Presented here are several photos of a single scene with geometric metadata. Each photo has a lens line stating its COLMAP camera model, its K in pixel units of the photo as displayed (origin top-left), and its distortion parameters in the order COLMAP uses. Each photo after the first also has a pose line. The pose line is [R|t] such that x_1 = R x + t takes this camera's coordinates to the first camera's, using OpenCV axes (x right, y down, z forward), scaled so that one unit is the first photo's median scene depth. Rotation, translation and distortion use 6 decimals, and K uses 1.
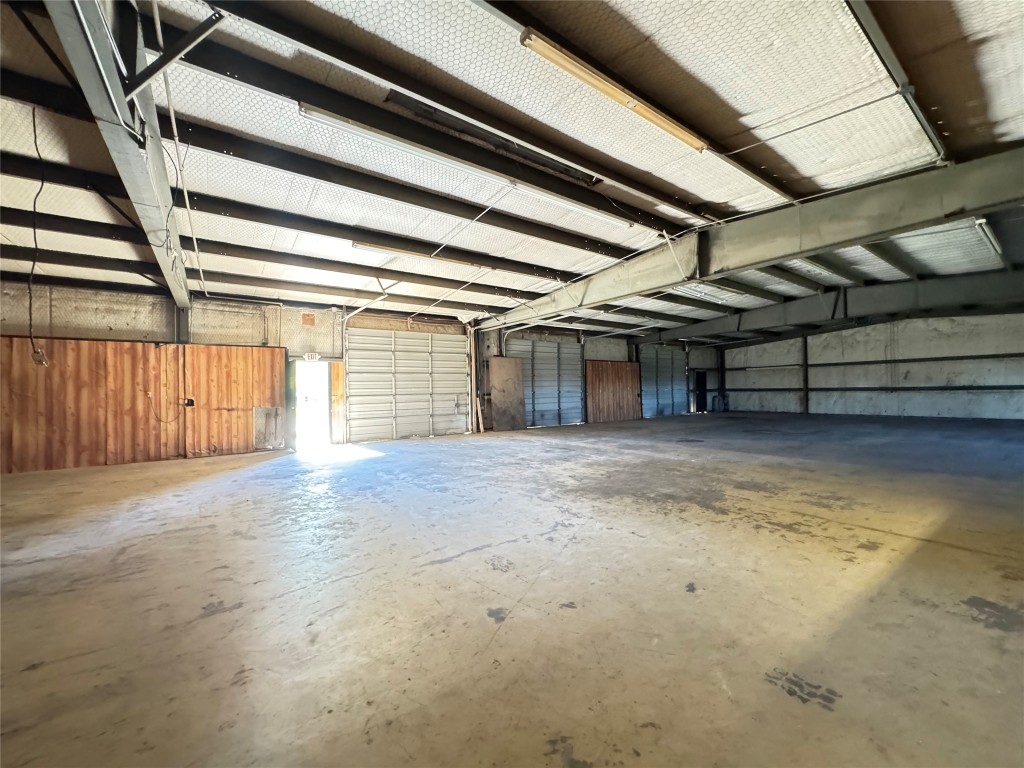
lens RADIAL K [[408.6, 0, 510.6], [0, 408.6, 384.8], [0, 0, 1]] dist [-0.003864, 0.000273]
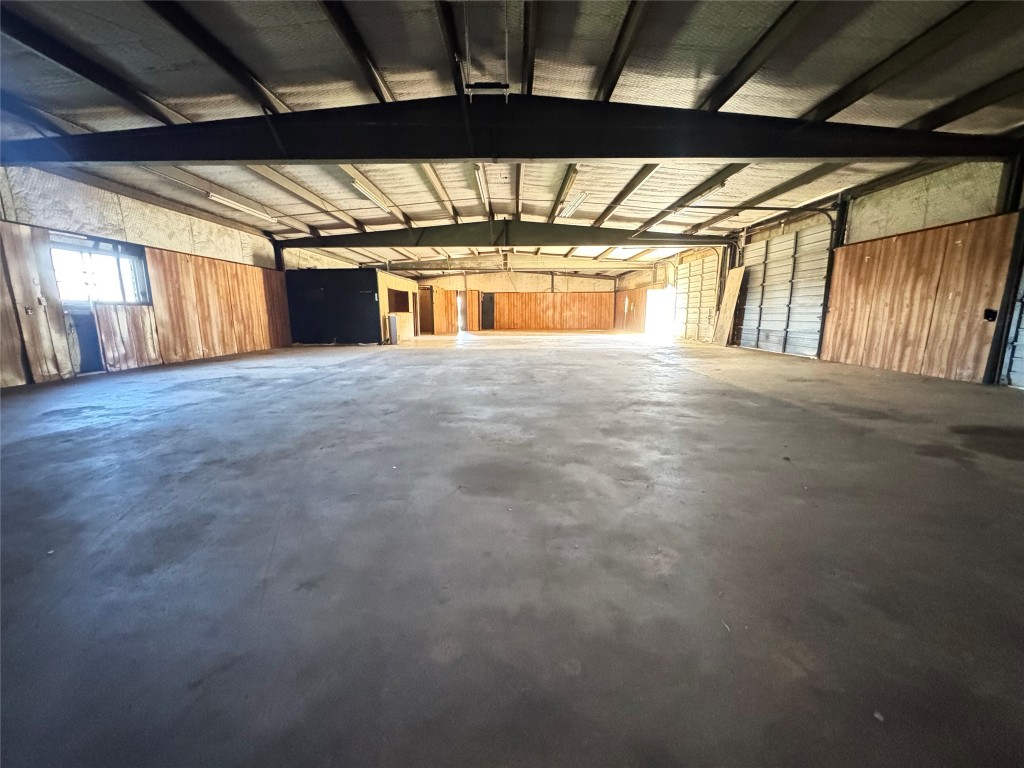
lens RADIAL K [[408.6, 0, 512.0], [0, 408.6, 385.1], [0, 0, 1]] dist [-0.003864, 0.000273]
pose [[-0.587592, 0.159244, -0.793333, 1.741083], [0.025180, 0.983567, 0.178779, 0.027088], [0.808765, 0.085073, -0.581946, 1.860951]]
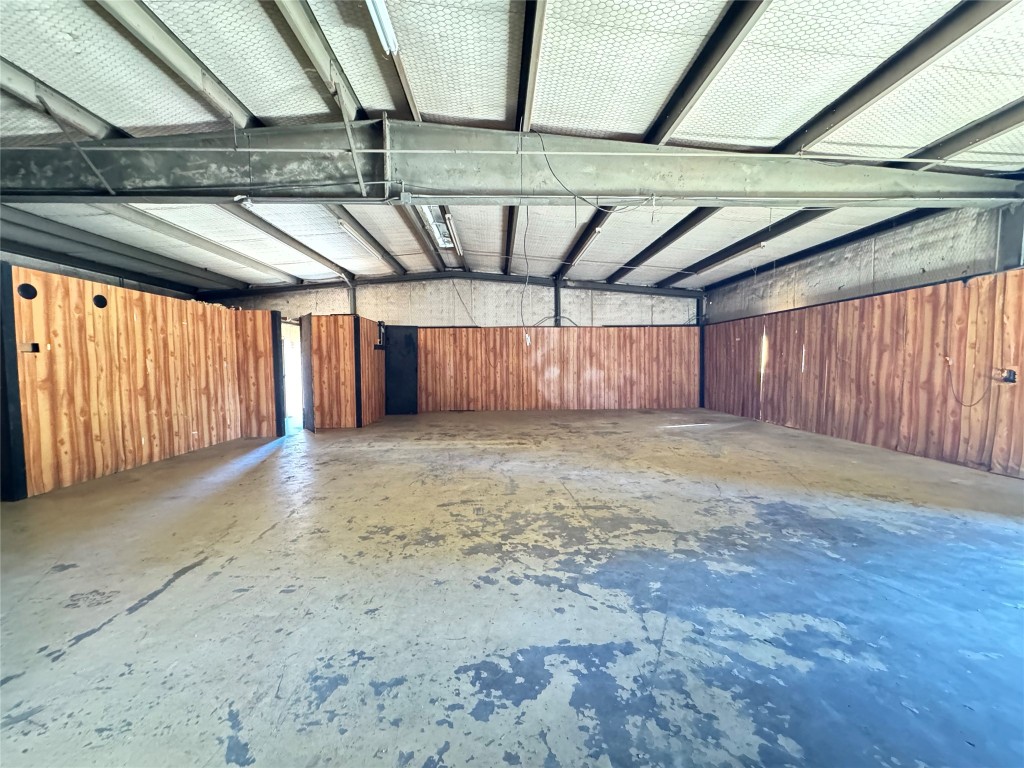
lens RADIAL K [[408.6, 0, 511.2], [0, 408.6, 385.1], [0, 0, 1]] dist [-0.003864, 0.000273]
pose [[-0.555836, 0.063919, -0.828831, 0.052994], [0.028255, 0.997916, 0.058010, 0.004733], [0.830812, 0.008826, -0.556484, 0.774720]]
